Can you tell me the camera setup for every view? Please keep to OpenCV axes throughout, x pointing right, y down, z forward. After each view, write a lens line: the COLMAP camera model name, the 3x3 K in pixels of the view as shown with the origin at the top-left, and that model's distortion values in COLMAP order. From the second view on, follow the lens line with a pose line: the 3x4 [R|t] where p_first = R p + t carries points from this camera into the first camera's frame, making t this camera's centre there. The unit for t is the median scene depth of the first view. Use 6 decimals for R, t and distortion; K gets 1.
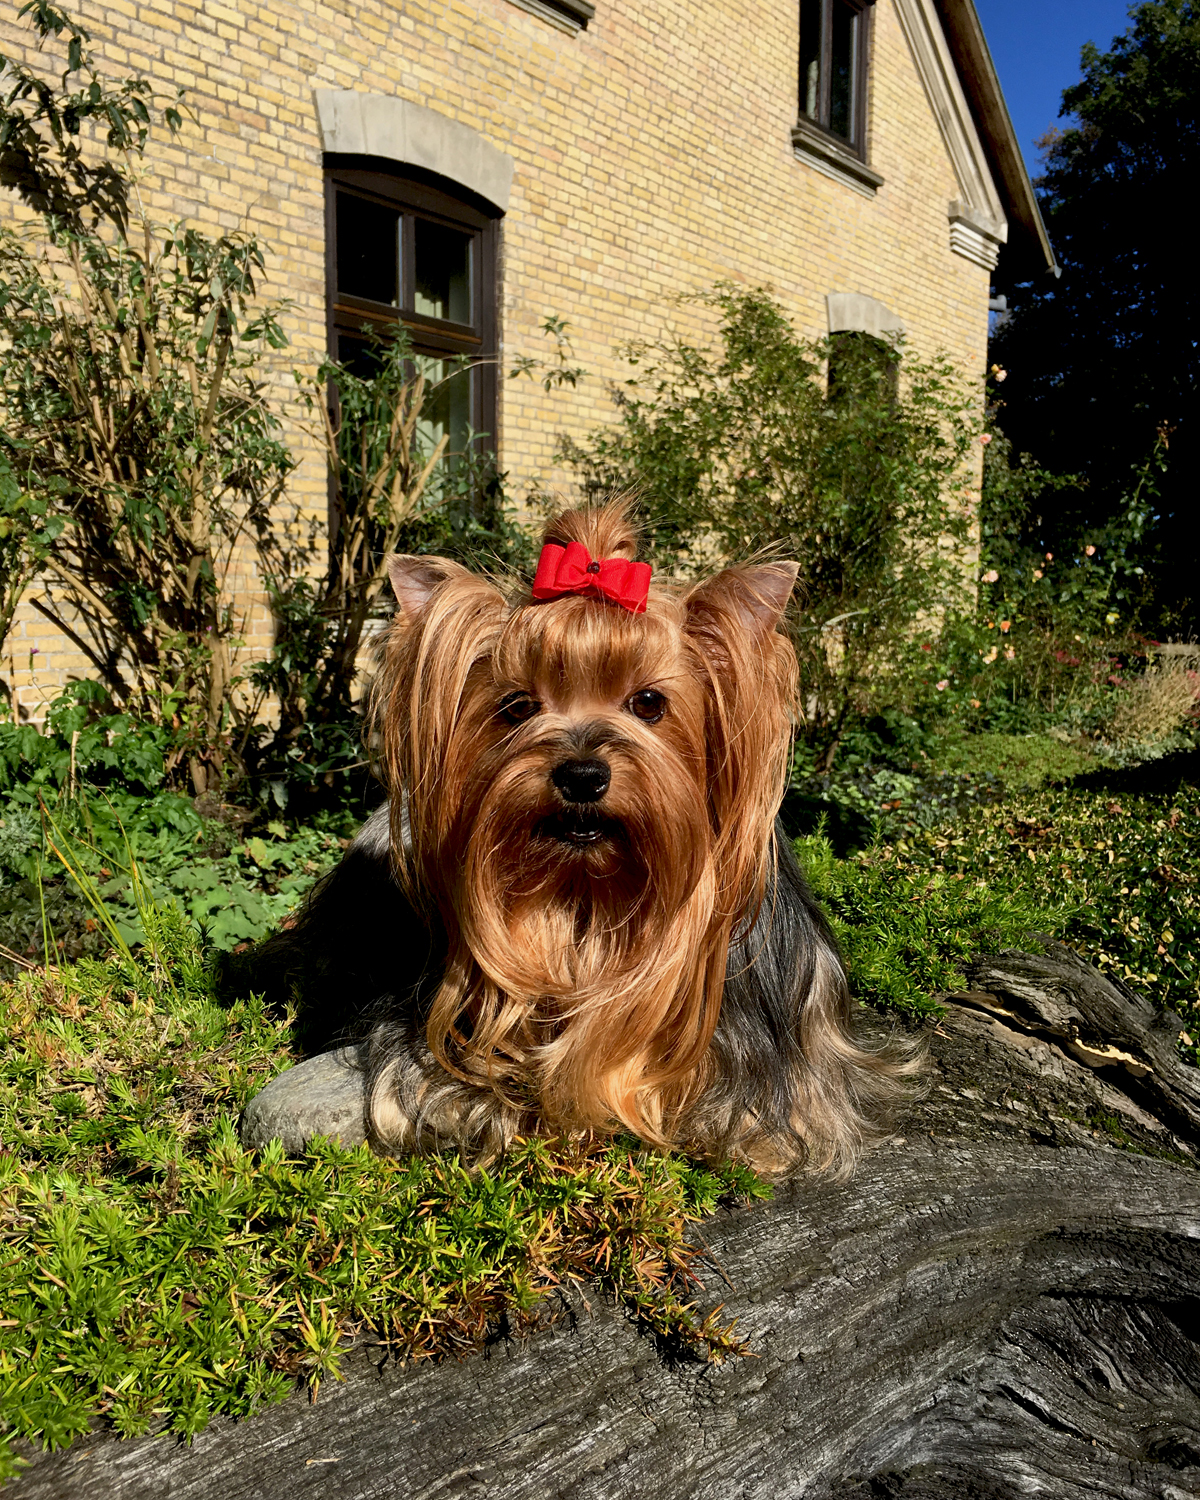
lens RADIAL K [[1347.3, 0, 604.2], [0, 1347.3, 696.1], [0, 0, 1]] dist [0.080545, -0.116965]
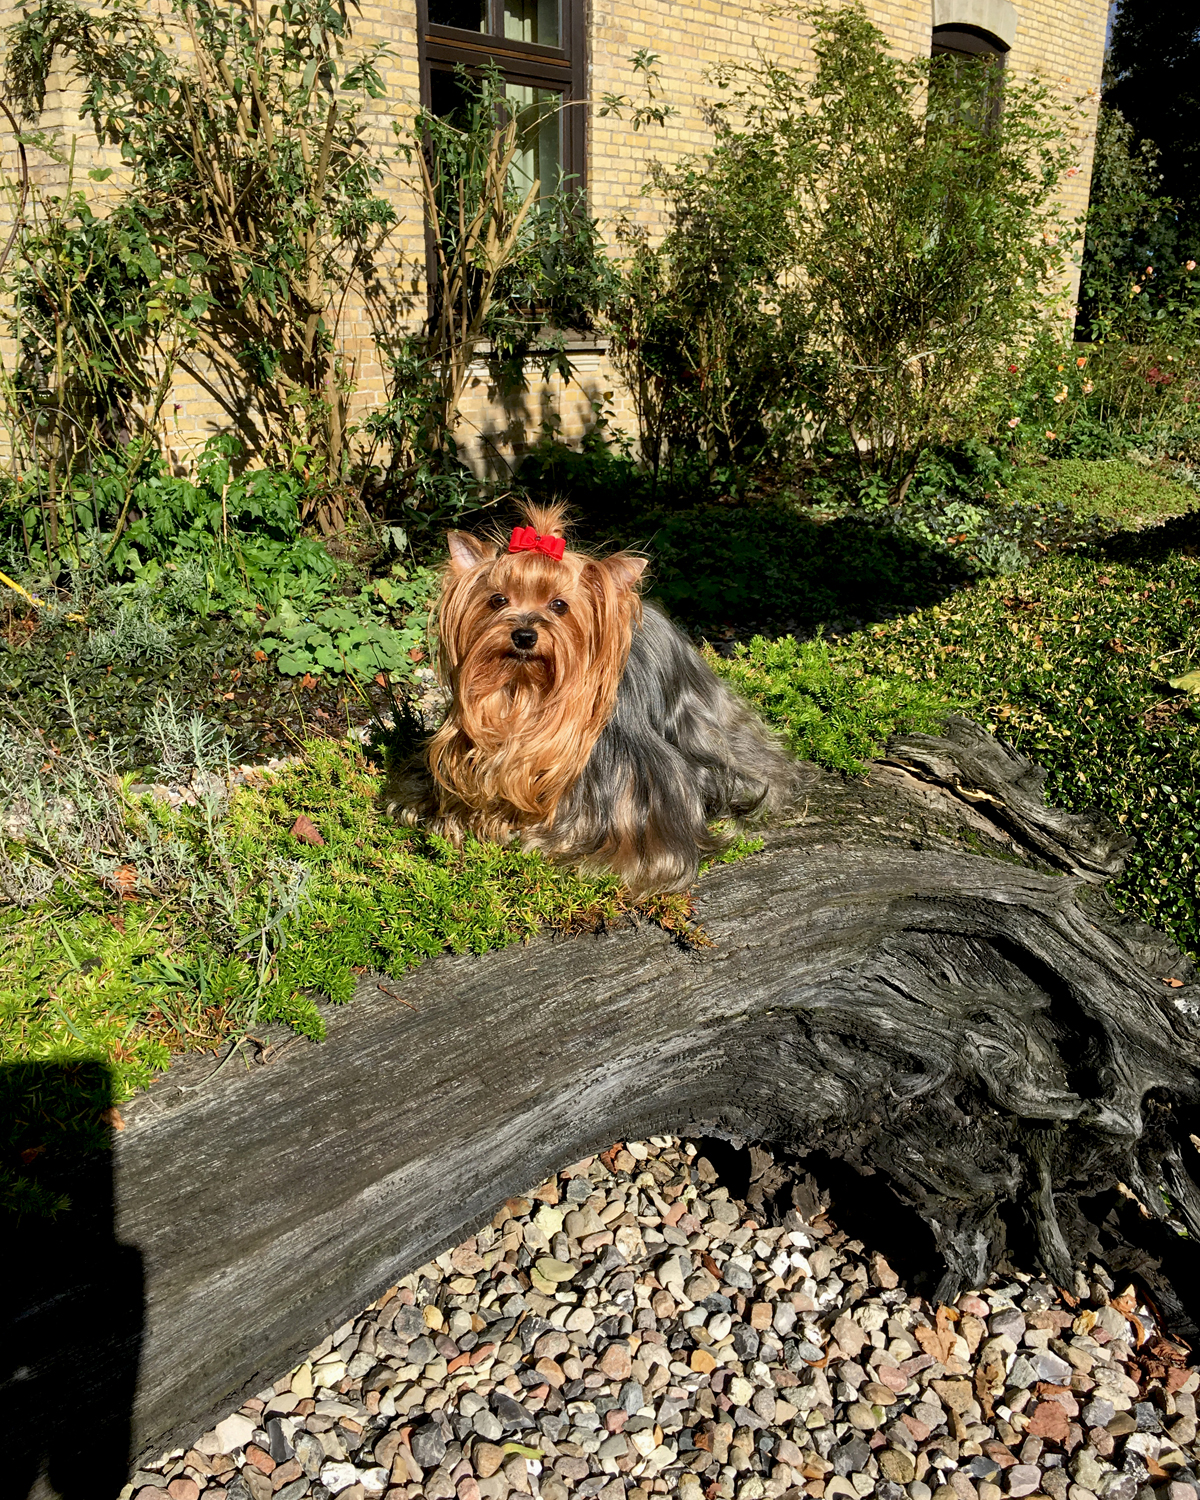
lens RADIAL K [[1347.3, 0, 604.2], [0, 1347.3, 696.1], [0, 0, 1]] dist [0.080545, -0.116965]
pose [[0.997882, 0.014075, -0.063503, 0.005558], [0.000061, 0.976105, 0.217301, -0.034330], [0.065044, -0.216845, 0.974037, -0.096536]]
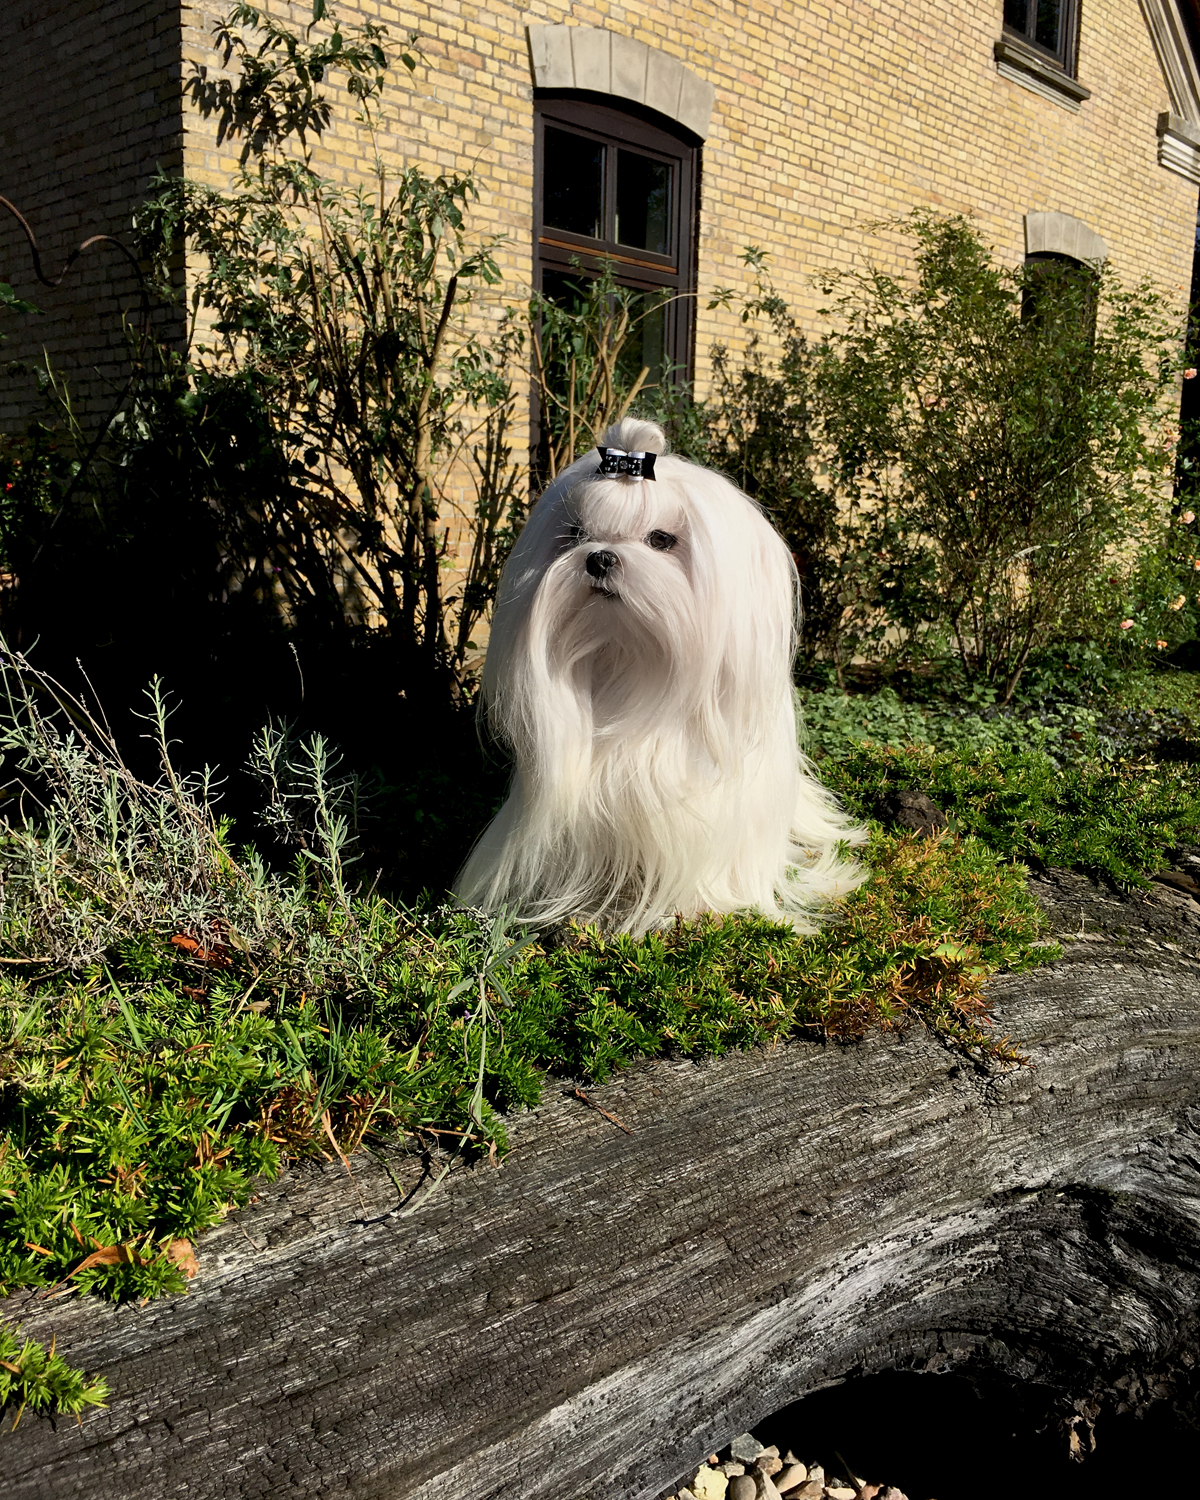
lens RADIAL K [[1348.3, 0, 613.5], [0, 1348.3, 700.6], [0, 0, 1]] dist [0.095211, -0.147993]
pose [[0.993335, 0.031704, -0.110819, -0.018618], [-0.024977, 0.997790, 0.061570, -0.001115], [0.112526, -0.058392, 0.991932, -0.051556]]
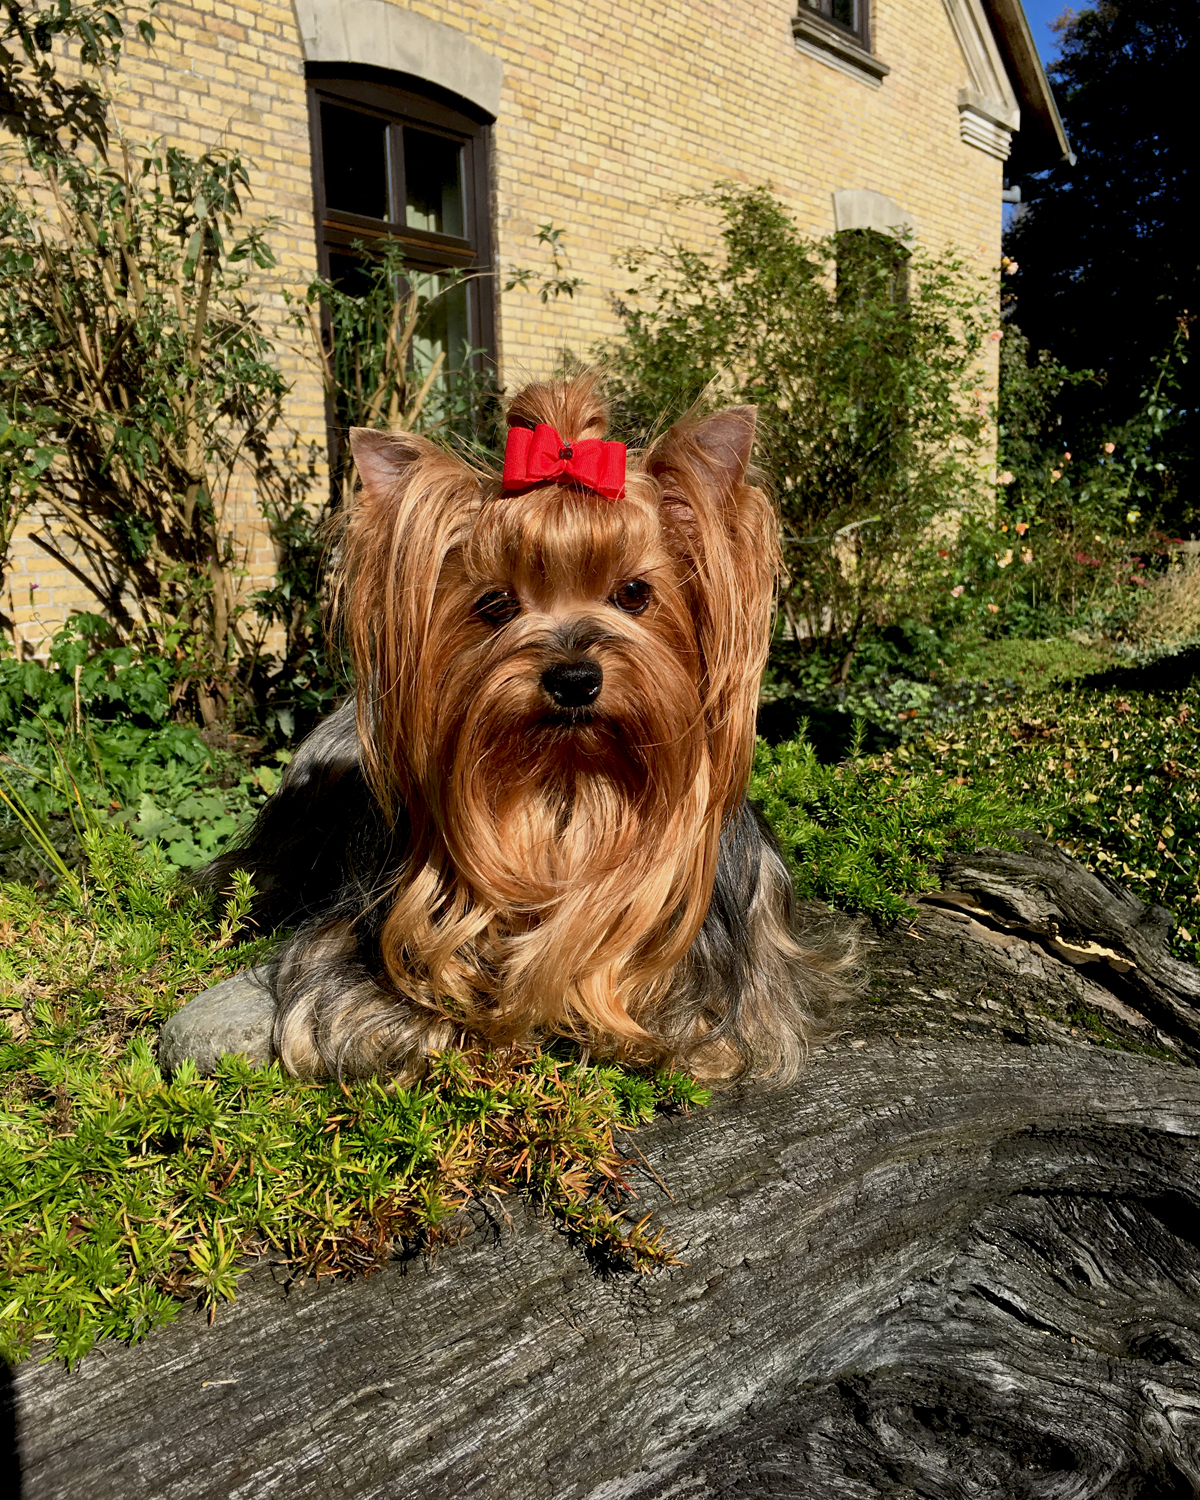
lens RADIAL K [[1353.4, 0, 602.2], [0, 1353.4, 689.5], [0, 0, 1]] dist [0.090614, -0.138250]
pose [[0.999300, -0.033319, -0.017035, 0.007610], [0.034186, 0.997984, 0.053467, 0.002022], [0.015219, -0.054012, 0.998424, 0.004454]]
